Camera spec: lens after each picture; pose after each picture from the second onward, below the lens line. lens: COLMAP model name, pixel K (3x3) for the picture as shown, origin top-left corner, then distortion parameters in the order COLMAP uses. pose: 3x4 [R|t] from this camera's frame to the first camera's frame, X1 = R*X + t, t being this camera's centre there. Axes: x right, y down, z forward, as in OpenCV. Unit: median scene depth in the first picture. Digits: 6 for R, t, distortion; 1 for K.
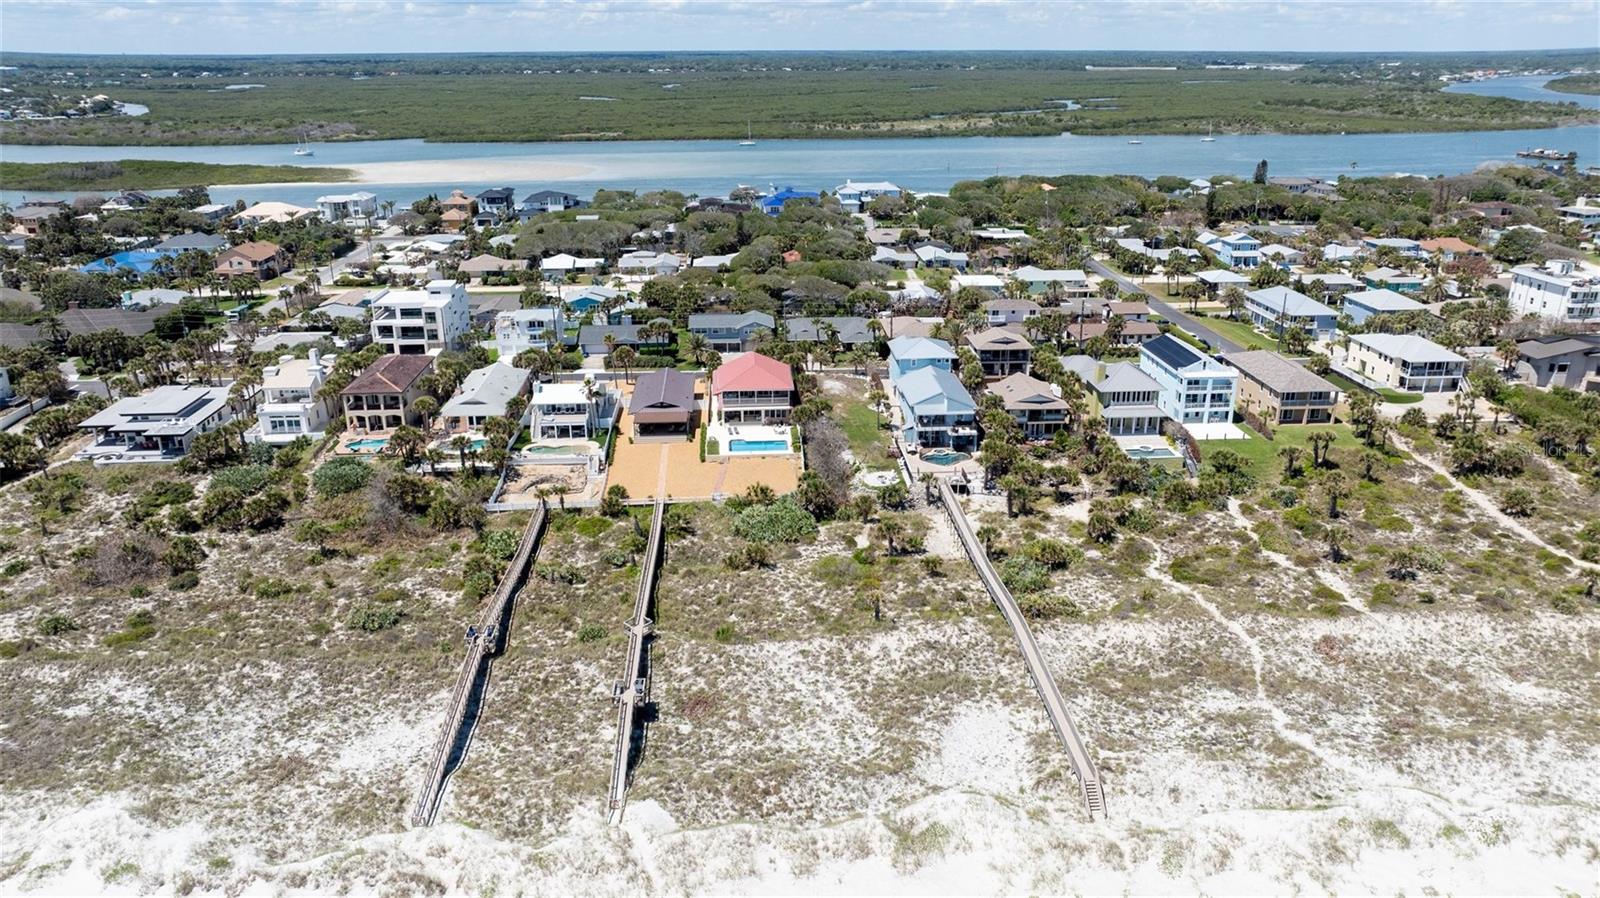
lens RADIAL K [[1108.9, 0, 800.0], [0, 1108.9, 449.0], [0, 0, 1]] dist [-0.016703, 0.000640]
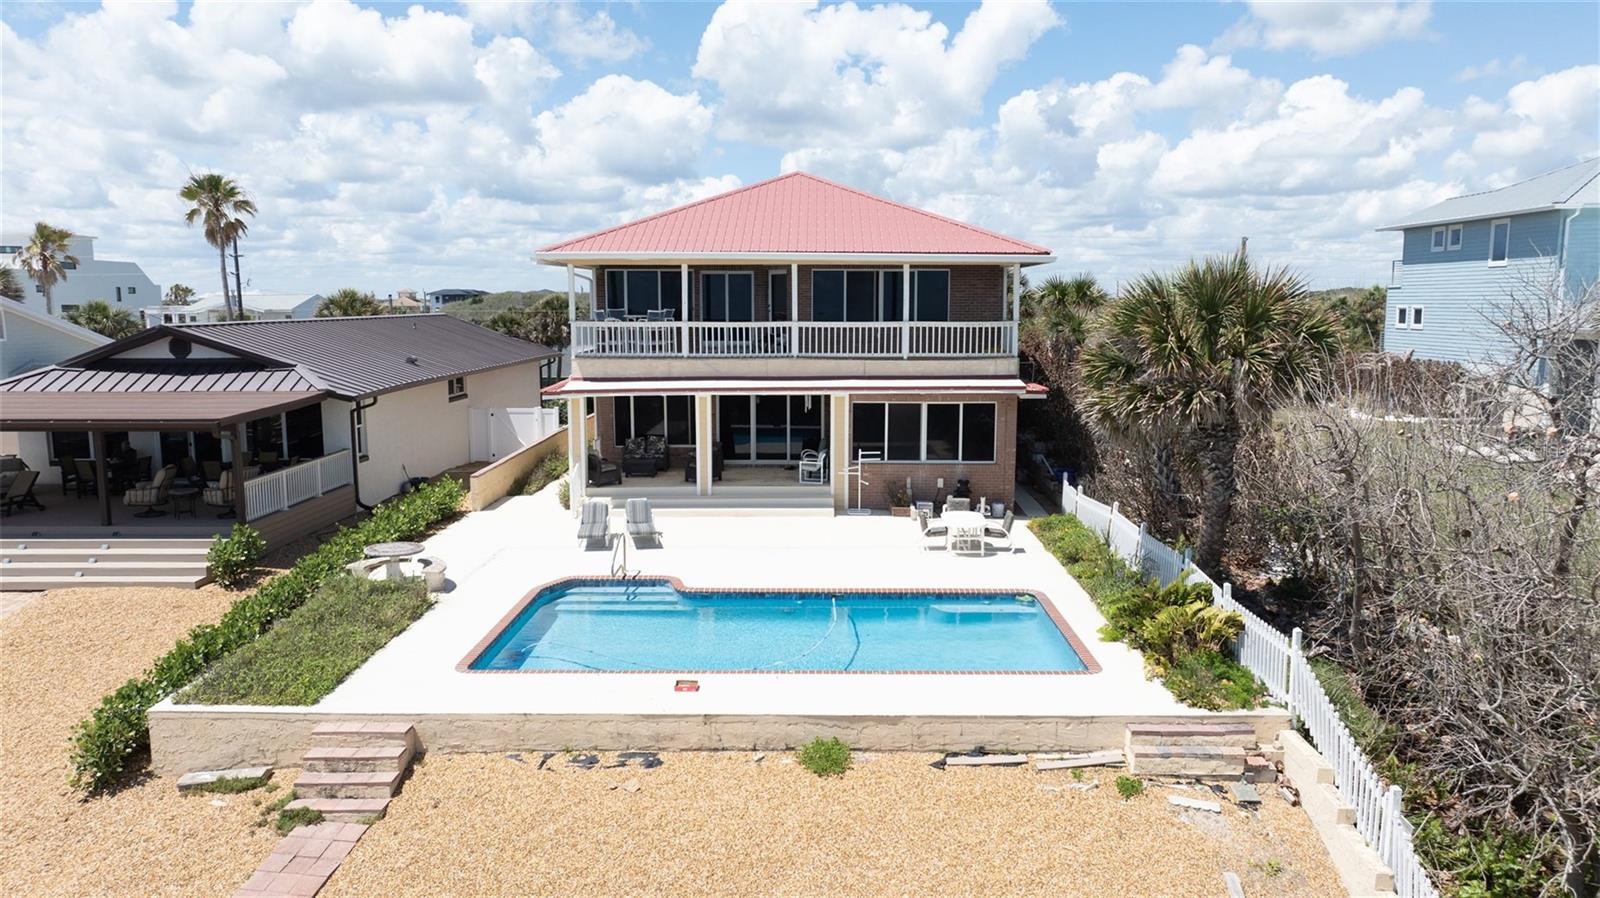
lens RADIAL K [[1120.9, 0, 800.0], [0, 1120.9, 449.0], [0, 0, 1]] dist [-0.015994, 0.002194]
pose [[0.996679, 0.009078, -0.080928, -0.027253], [-0.025861, 0.977607, -0.208844, 0.002488], [0.077220, 0.210243, 0.974595, 0.885156]]
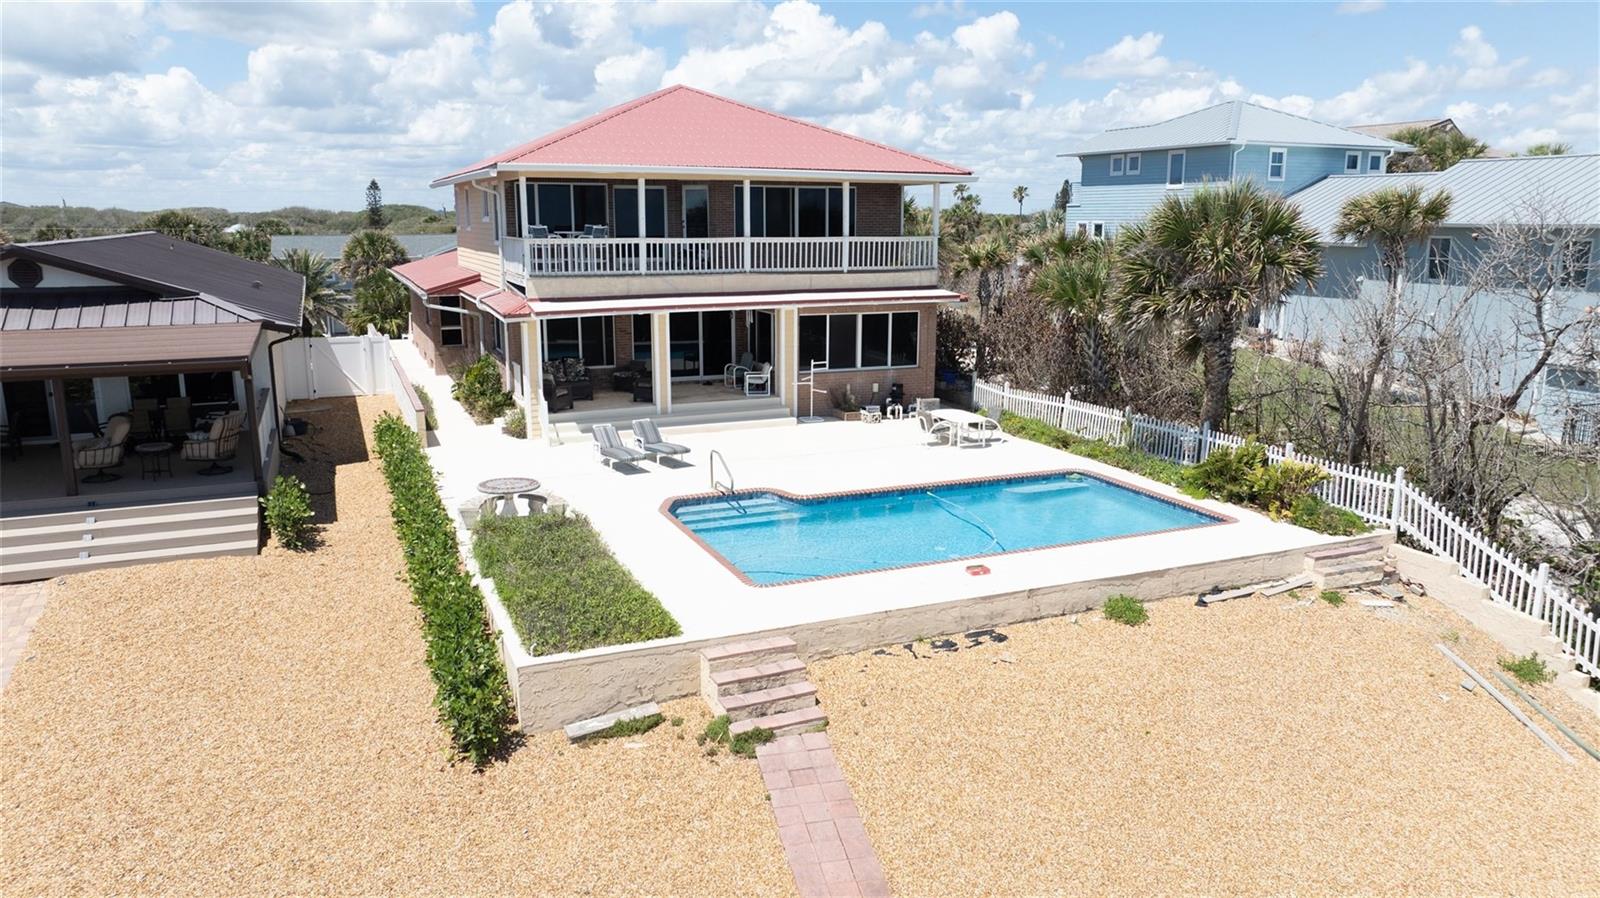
lens RADIAL K [[1120.9, 0, 800.0], [0, 1120.9, 449.0], [0, 0, 1]] dist [-0.015994, 0.002194]
pose [[0.943680, -0.066406, 0.324126, -0.087663], [0.110657, 0.986582, -0.120045, 0.002124], [-0.311805, 0.149151, 0.938366, 0.886426]]
